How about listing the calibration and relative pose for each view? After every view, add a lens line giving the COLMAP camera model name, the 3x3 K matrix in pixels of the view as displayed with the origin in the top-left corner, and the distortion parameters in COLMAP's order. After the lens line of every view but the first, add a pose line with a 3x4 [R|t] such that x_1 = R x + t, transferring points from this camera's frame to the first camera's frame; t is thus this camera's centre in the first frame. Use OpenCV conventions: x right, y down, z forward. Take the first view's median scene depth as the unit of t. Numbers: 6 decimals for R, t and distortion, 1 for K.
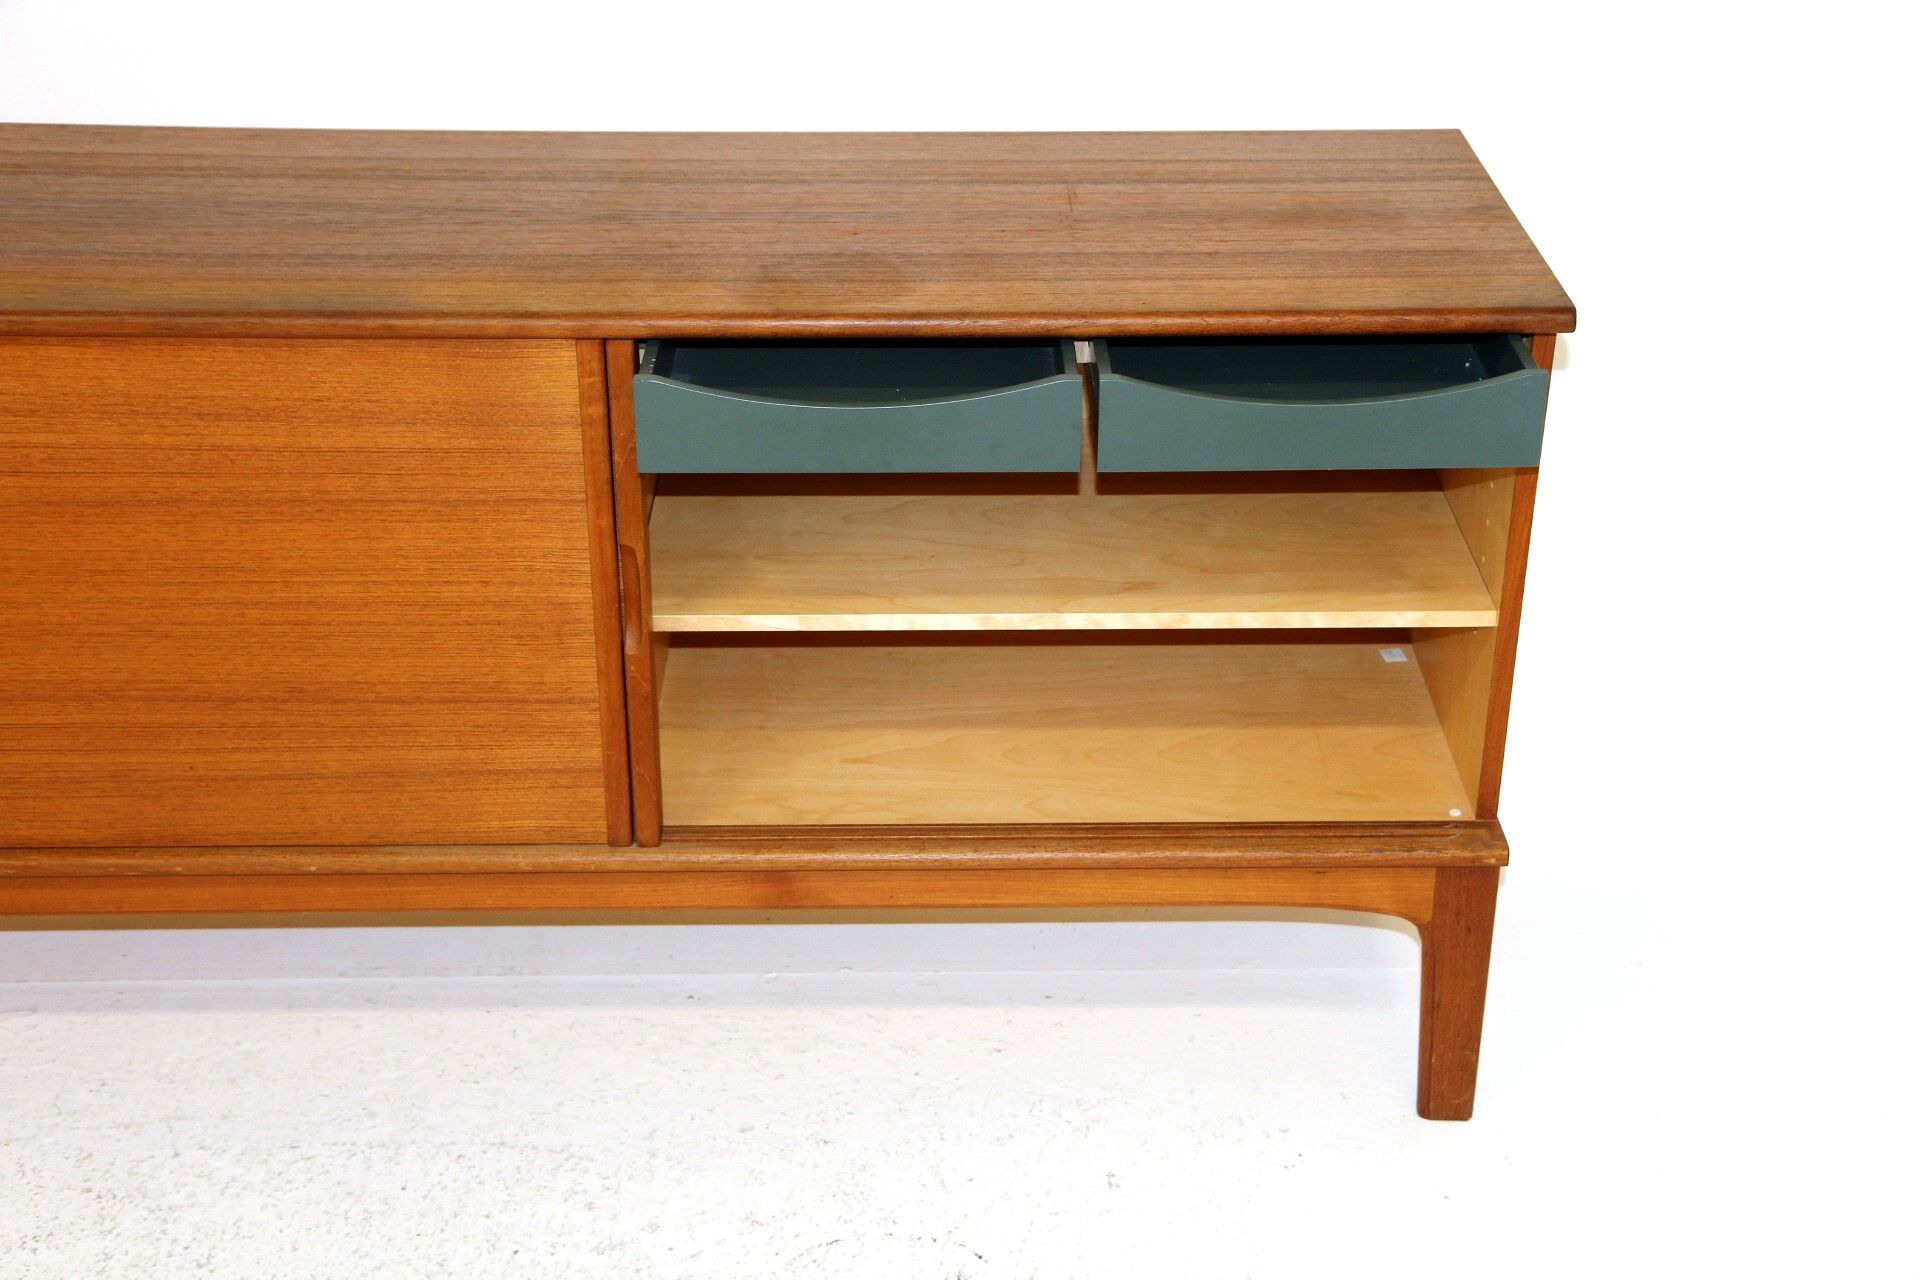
lens RADIAL K [[2545.9, 0, 960.0], [0, 2545.9, 640.0], [0, 0, 1]] dist [0.071664, 0.023712]
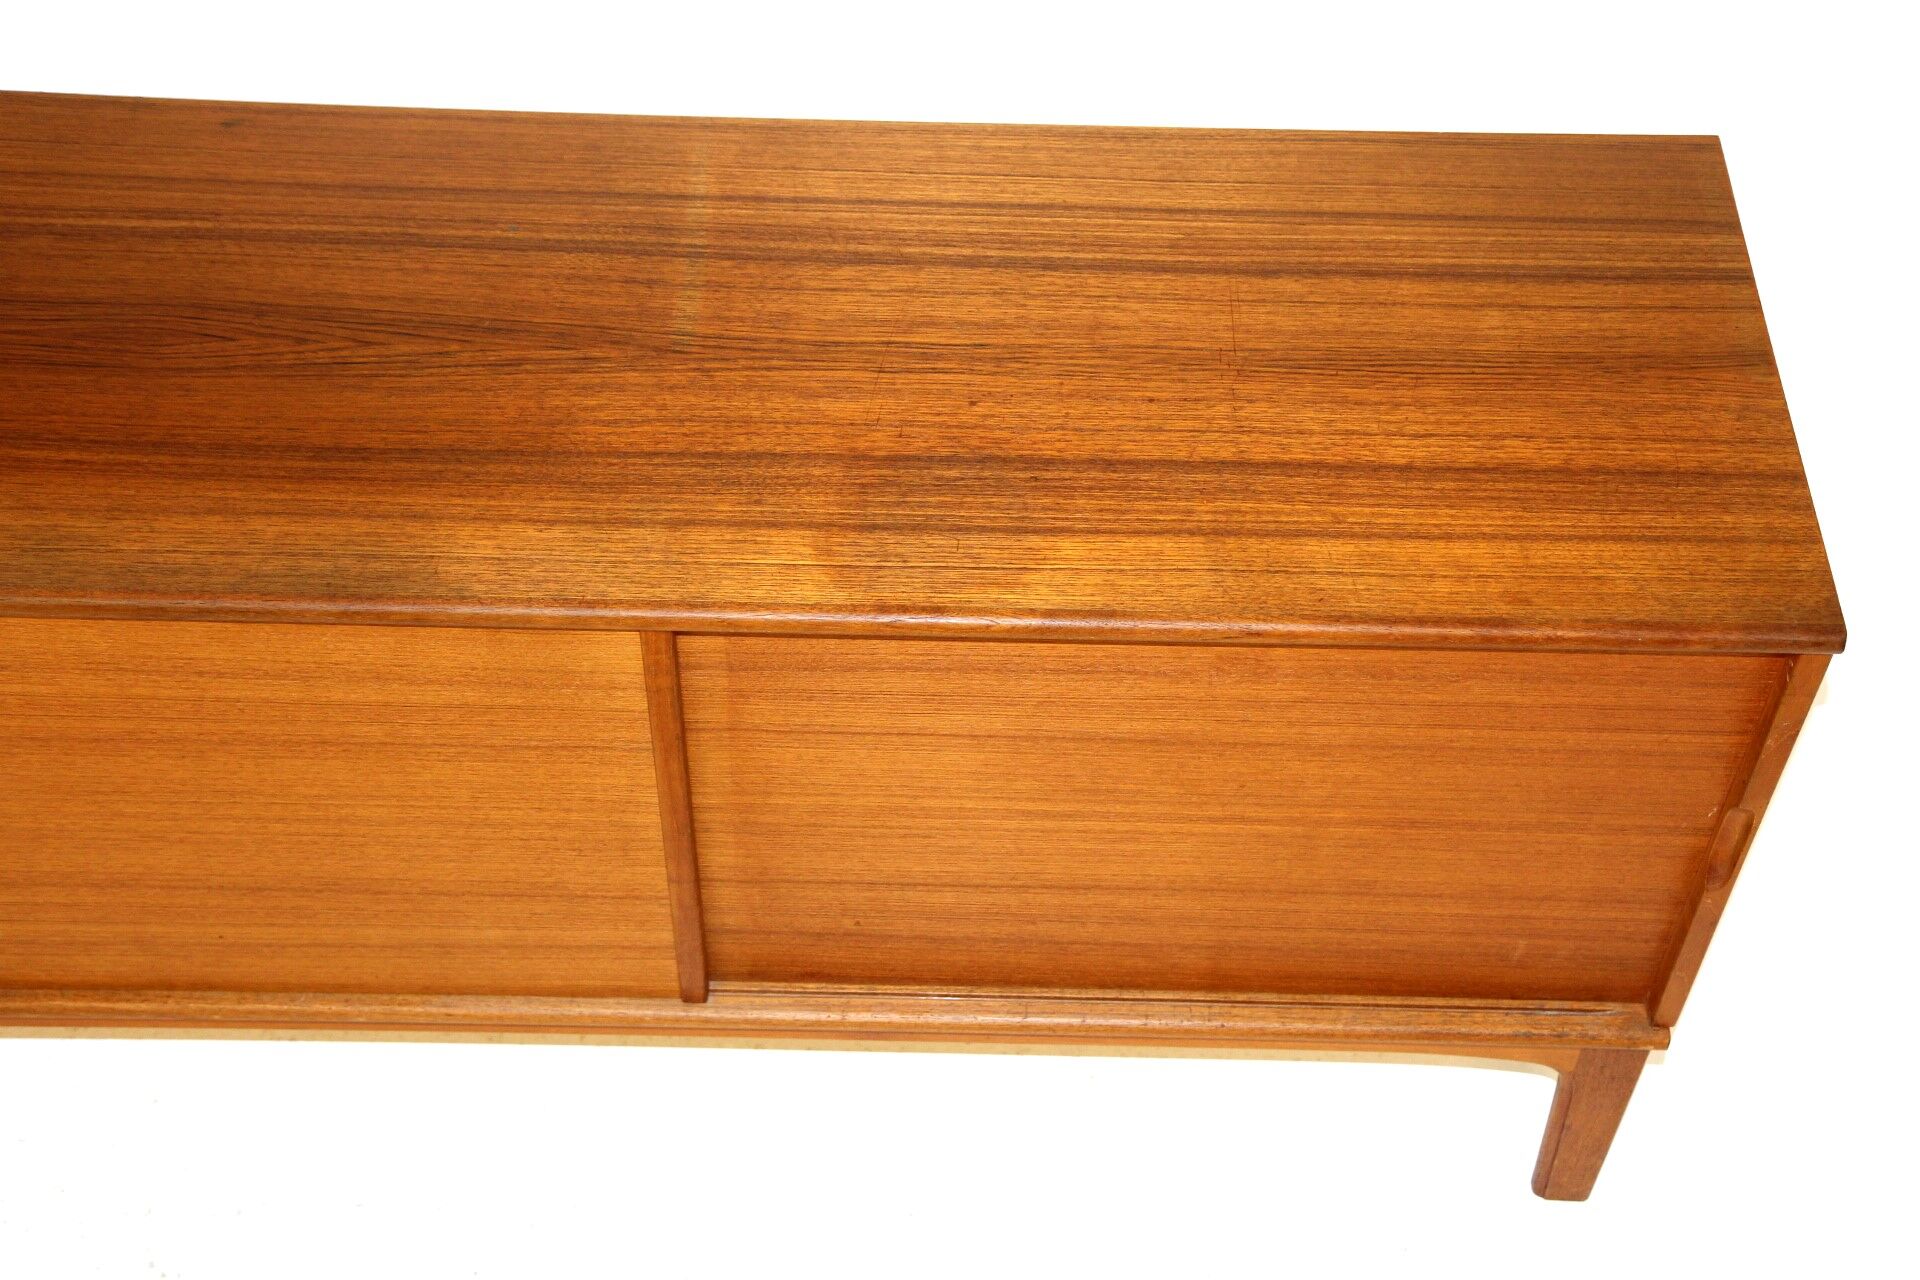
lens RADIAL K [[2545.9, 0, 960.0], [0, 2545.9, 640.0], [0, 0, 1]] dist [0.071664, 0.023712]
pose [[0.999461, 0.031282, -0.009927, -0.034261], [-0.025404, 0.928897, 0.369466, -0.394707], [0.020779, -0.369015, 0.929191, 0.207623]]
